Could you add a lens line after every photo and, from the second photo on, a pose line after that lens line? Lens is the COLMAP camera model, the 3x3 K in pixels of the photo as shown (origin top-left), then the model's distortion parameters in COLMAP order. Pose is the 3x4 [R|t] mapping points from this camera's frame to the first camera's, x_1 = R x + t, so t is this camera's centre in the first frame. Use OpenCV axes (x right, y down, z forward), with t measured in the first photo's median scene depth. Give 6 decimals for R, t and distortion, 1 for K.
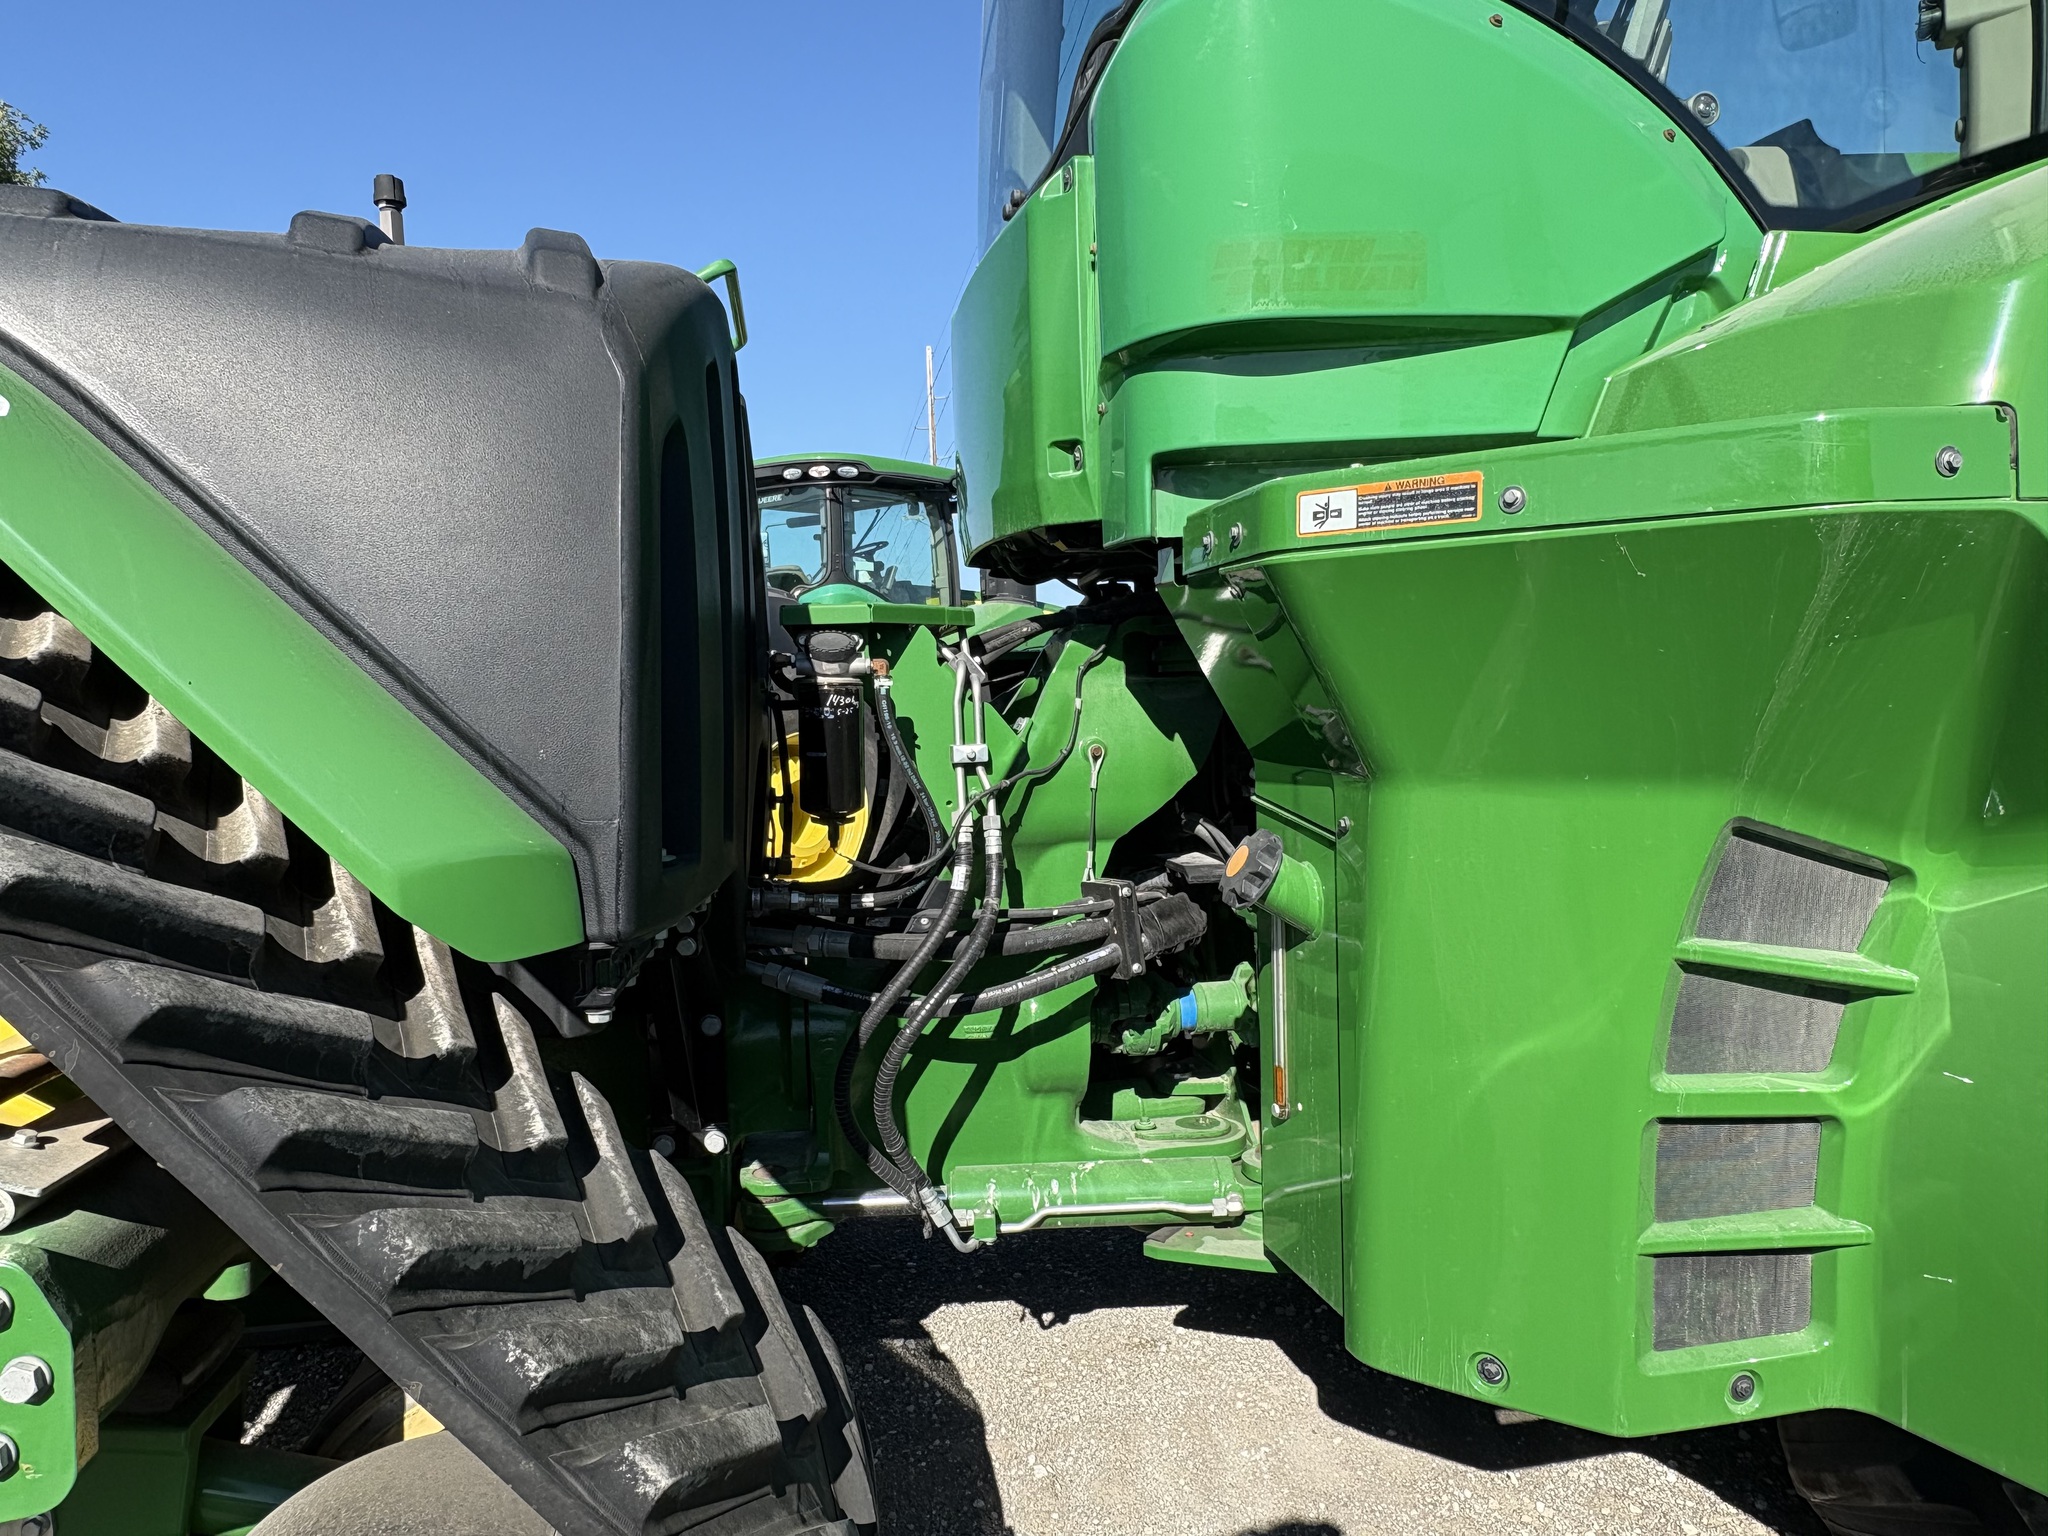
lens RADIAL K [[1751.0, 0, 1023.4], [0, 1751.0, 939.1], [0, 0, 1]] dist [-0.001623, 0.003352]
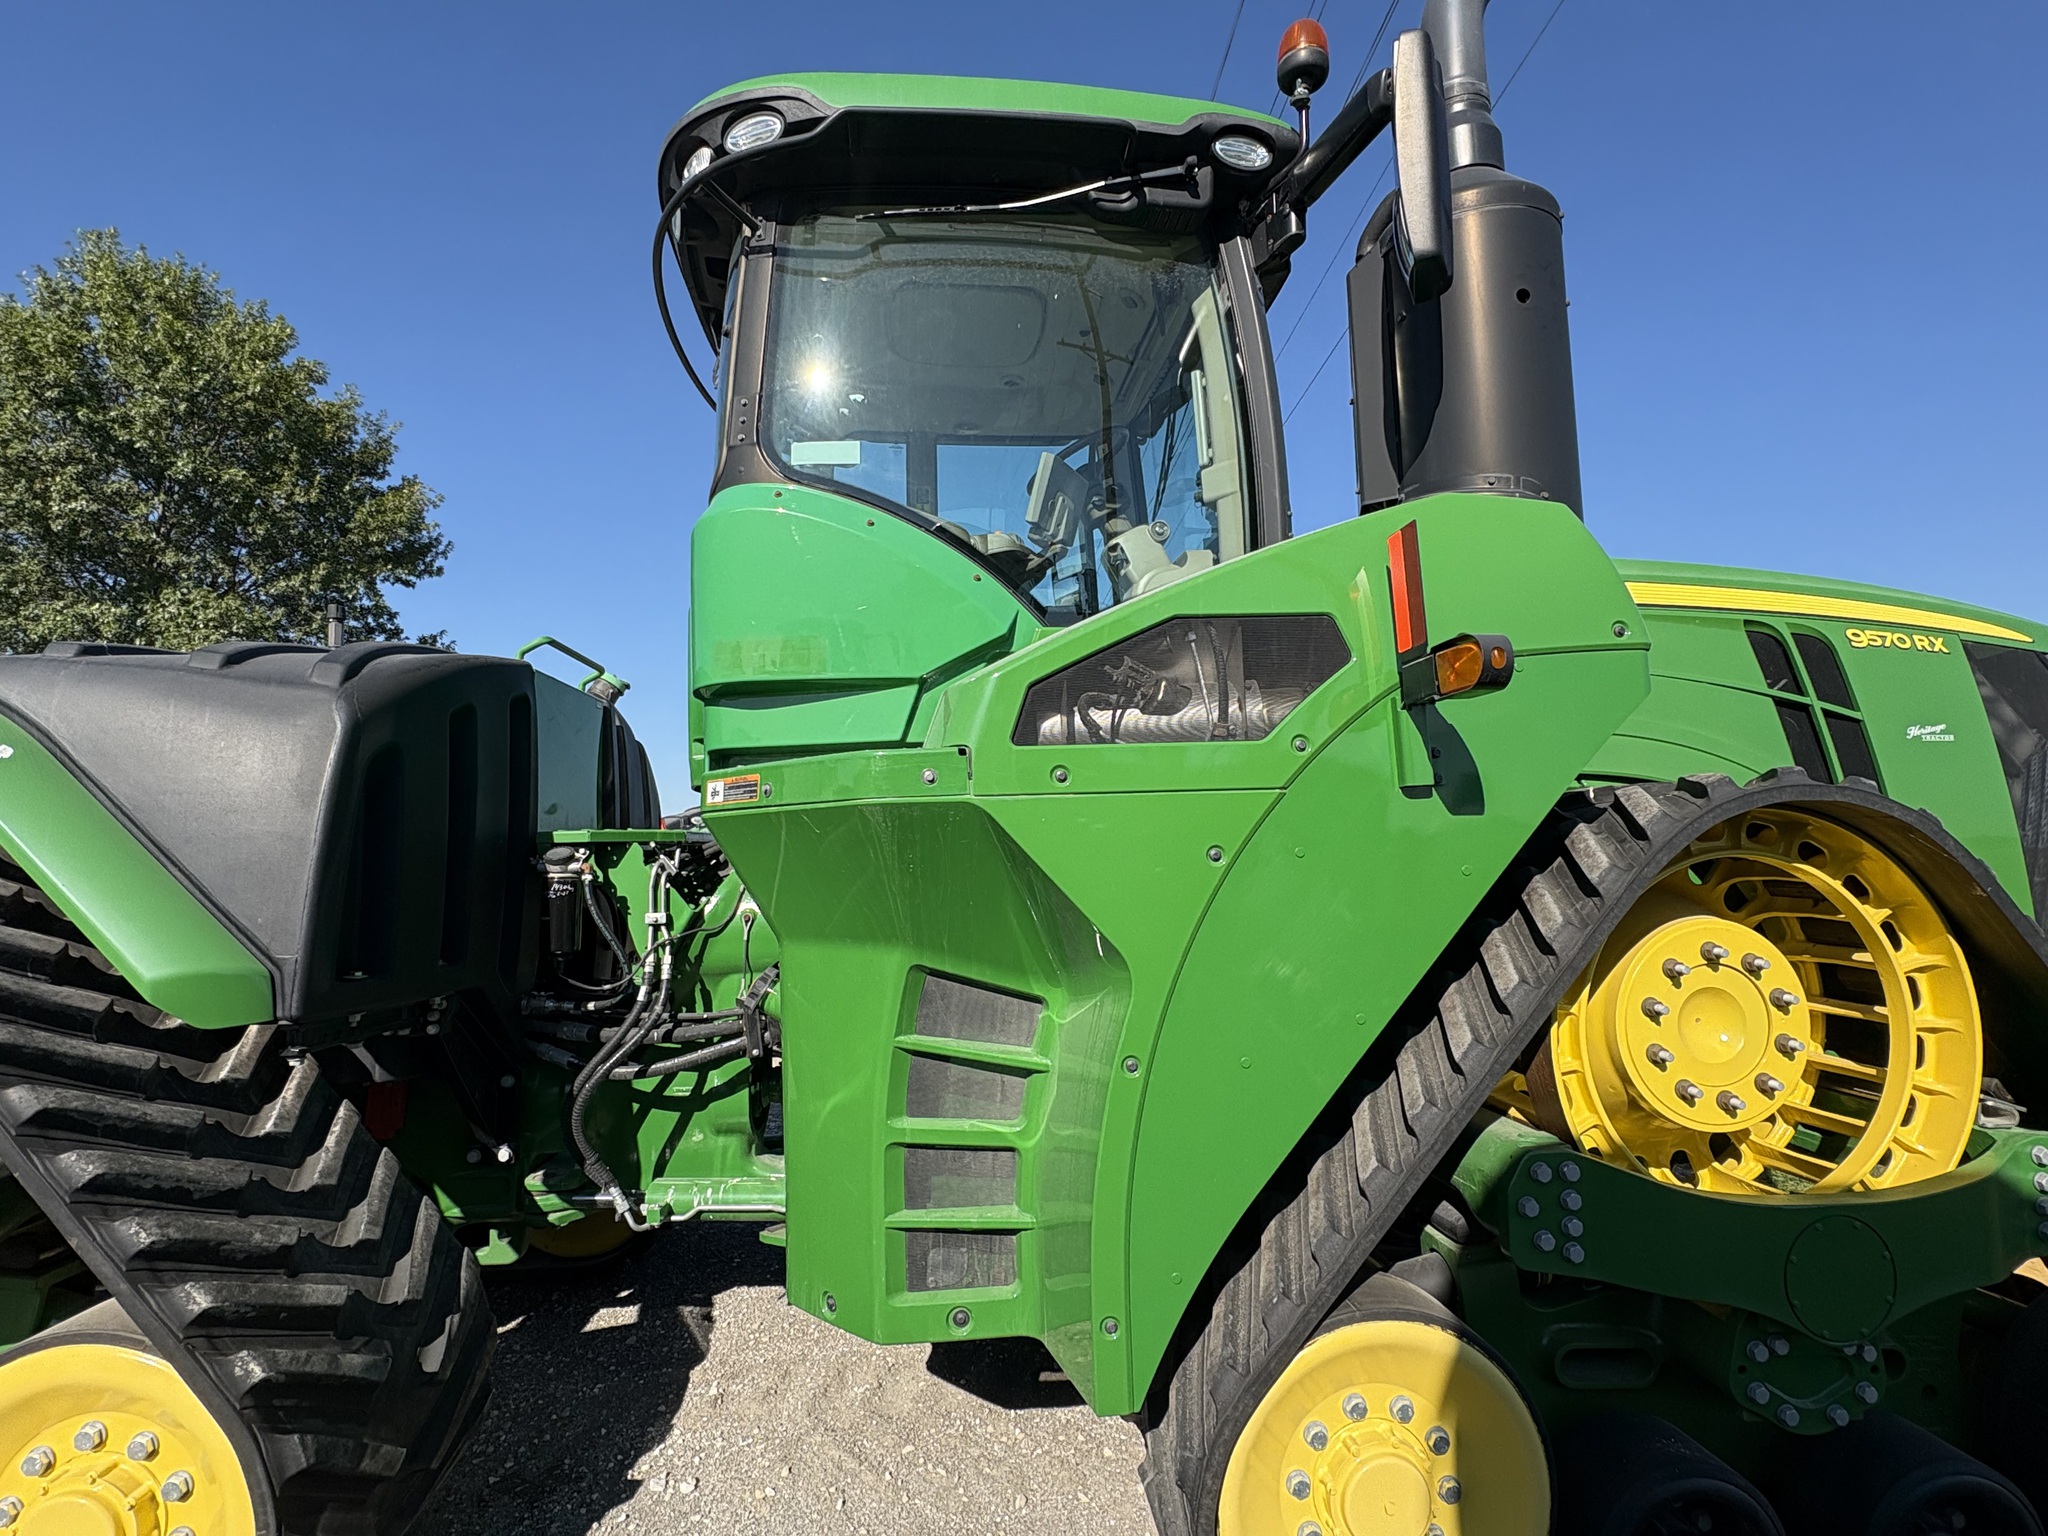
lens RADIAL K [[1361.4, 0, 1008.9], [0, 1361.4, 778.5], [0, 0, 1]] dist [-0.003500, 0.003377]
pose [[0.990741, -0.000931, -0.135761, 0.514230], [-0.025694, 0.980619, -0.194233, 0.007242], [0.133310, 0.195923, 0.971516, -0.260579]]
